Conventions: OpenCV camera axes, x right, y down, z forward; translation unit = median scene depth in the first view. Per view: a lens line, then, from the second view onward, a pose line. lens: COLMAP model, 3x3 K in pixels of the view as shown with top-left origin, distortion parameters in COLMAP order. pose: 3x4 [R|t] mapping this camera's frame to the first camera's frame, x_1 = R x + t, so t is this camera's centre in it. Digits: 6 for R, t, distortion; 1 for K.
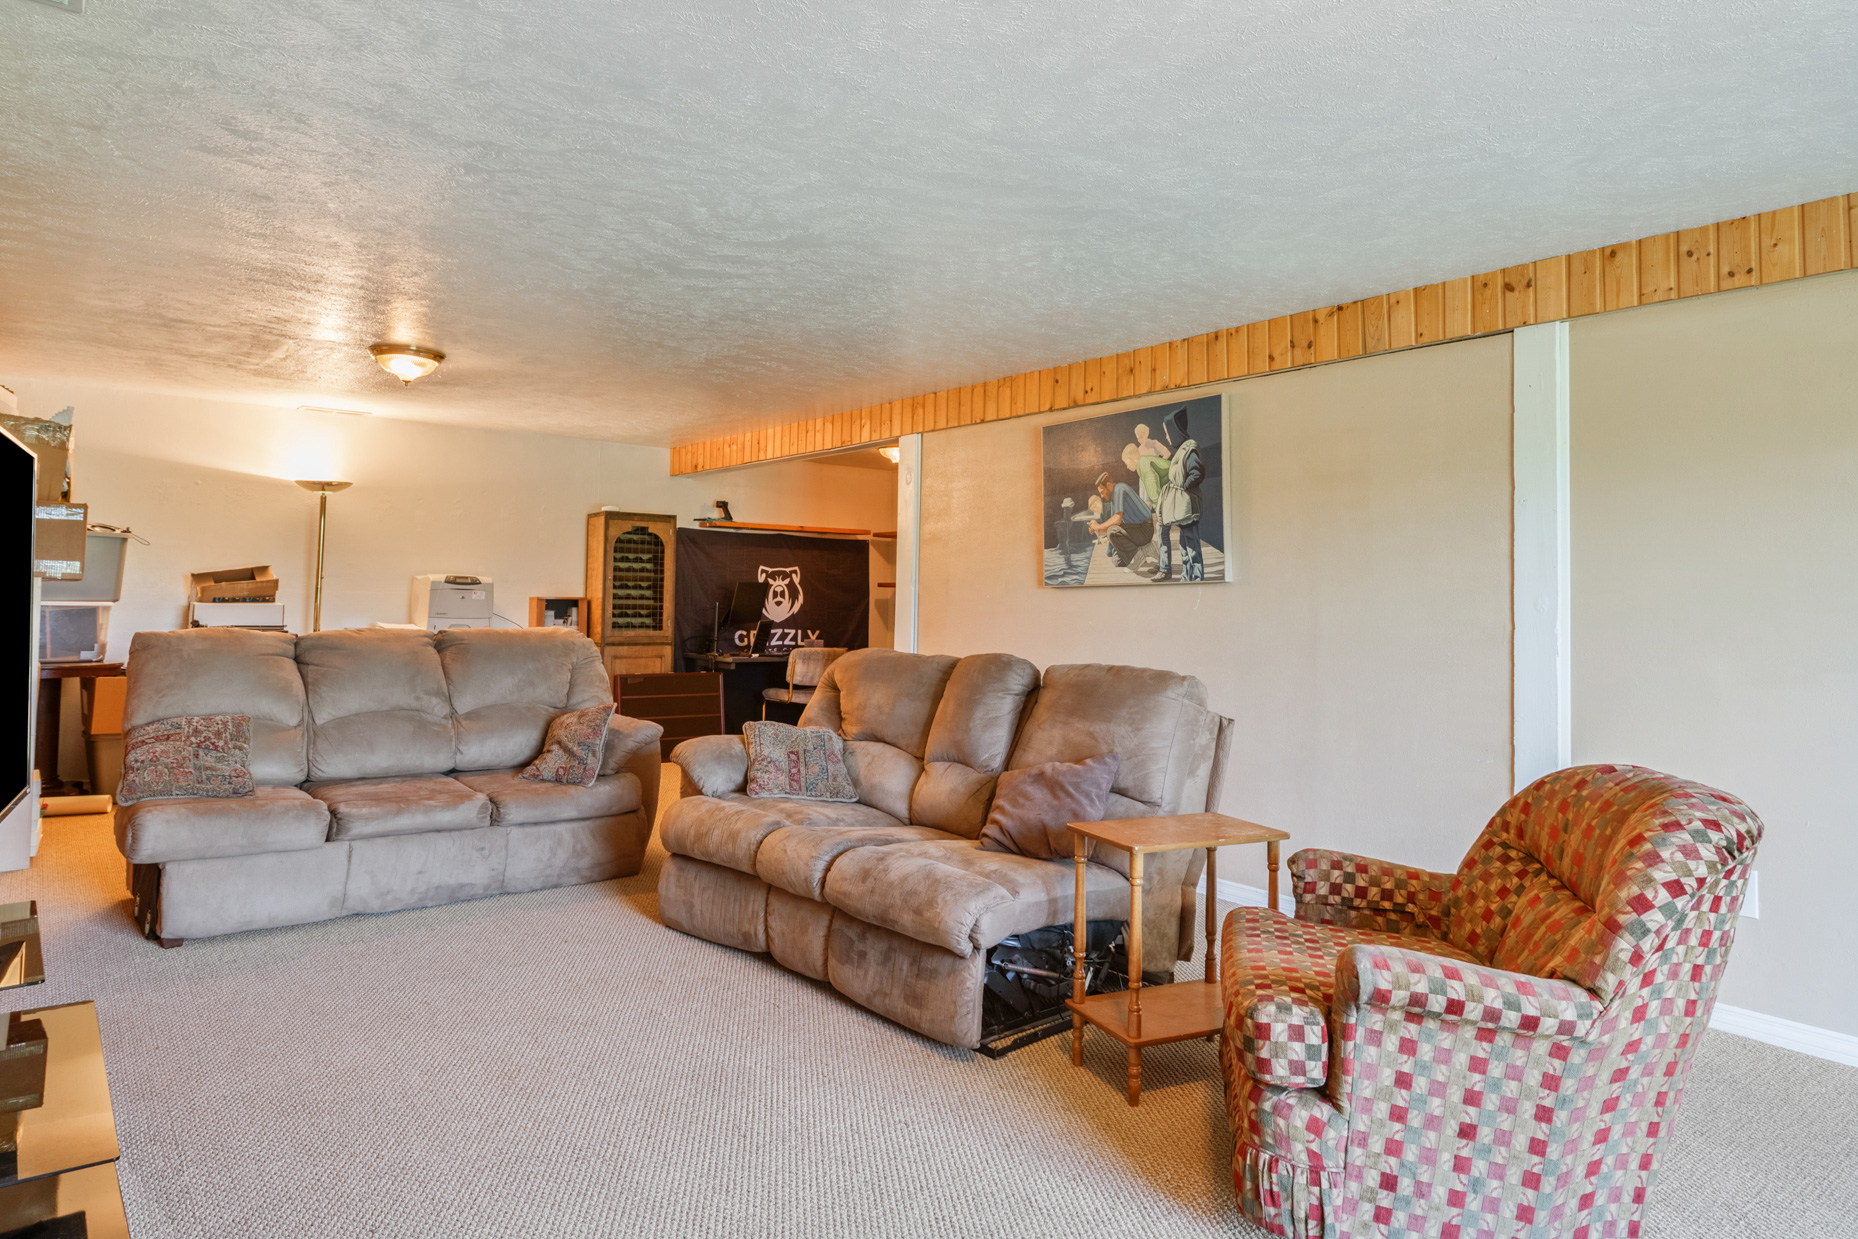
lens RADIAL K [[1100.3, 0, 937.4], [0, 1100.3, 613.5], [0, 0, 1]] dist [0.004789, -0.003112]
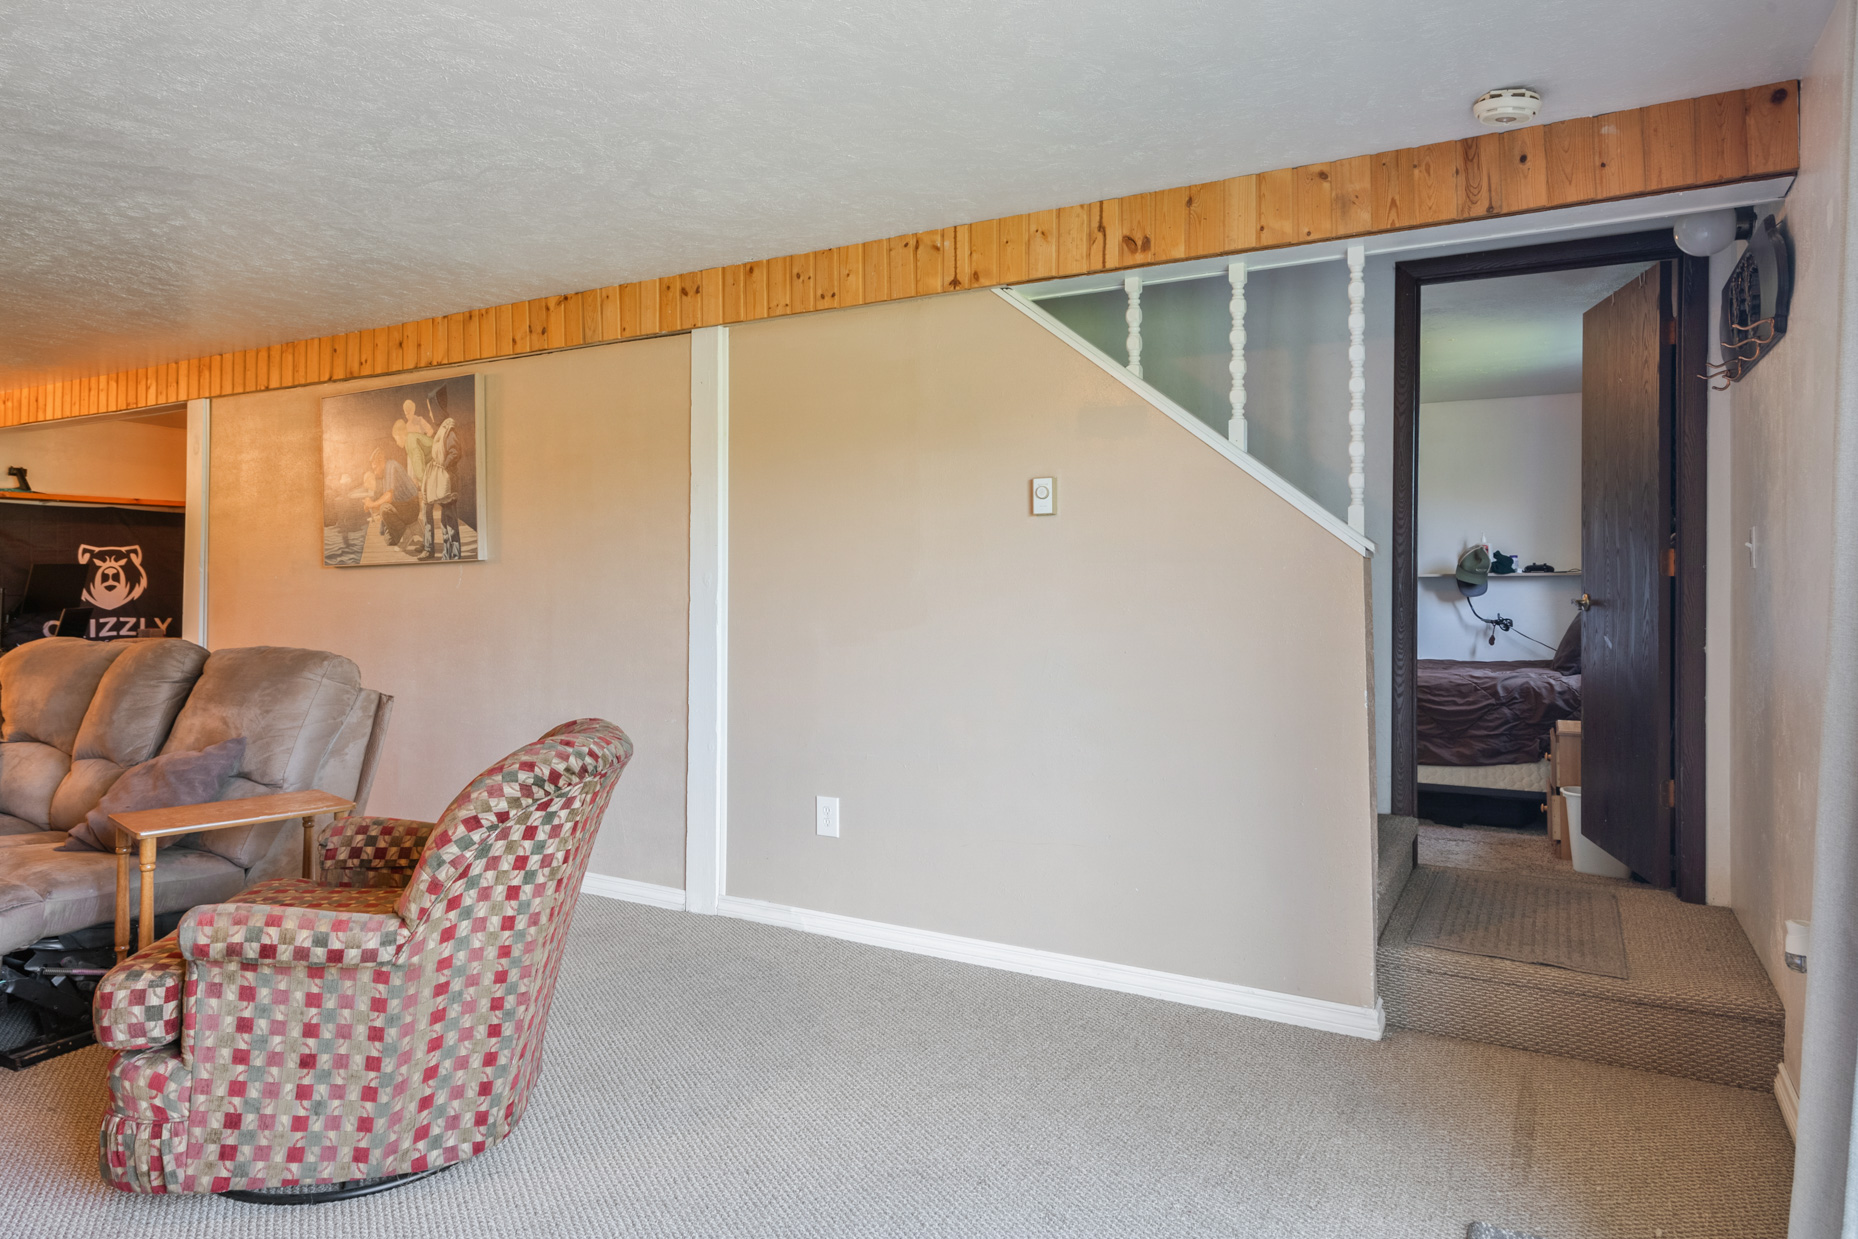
lens RADIAL K [[1100.3, 0, 942.7], [0, 1100.3, 617.7], [0, 0, 1]] dist [0.004789, -0.003112]
pose [[0.925042, -0.027710, 0.378854, 0.366846], [0.018278, 0.999428, 0.028470, 0.004168], [-0.379426, -0.019412, 0.925019, -0.138384]]
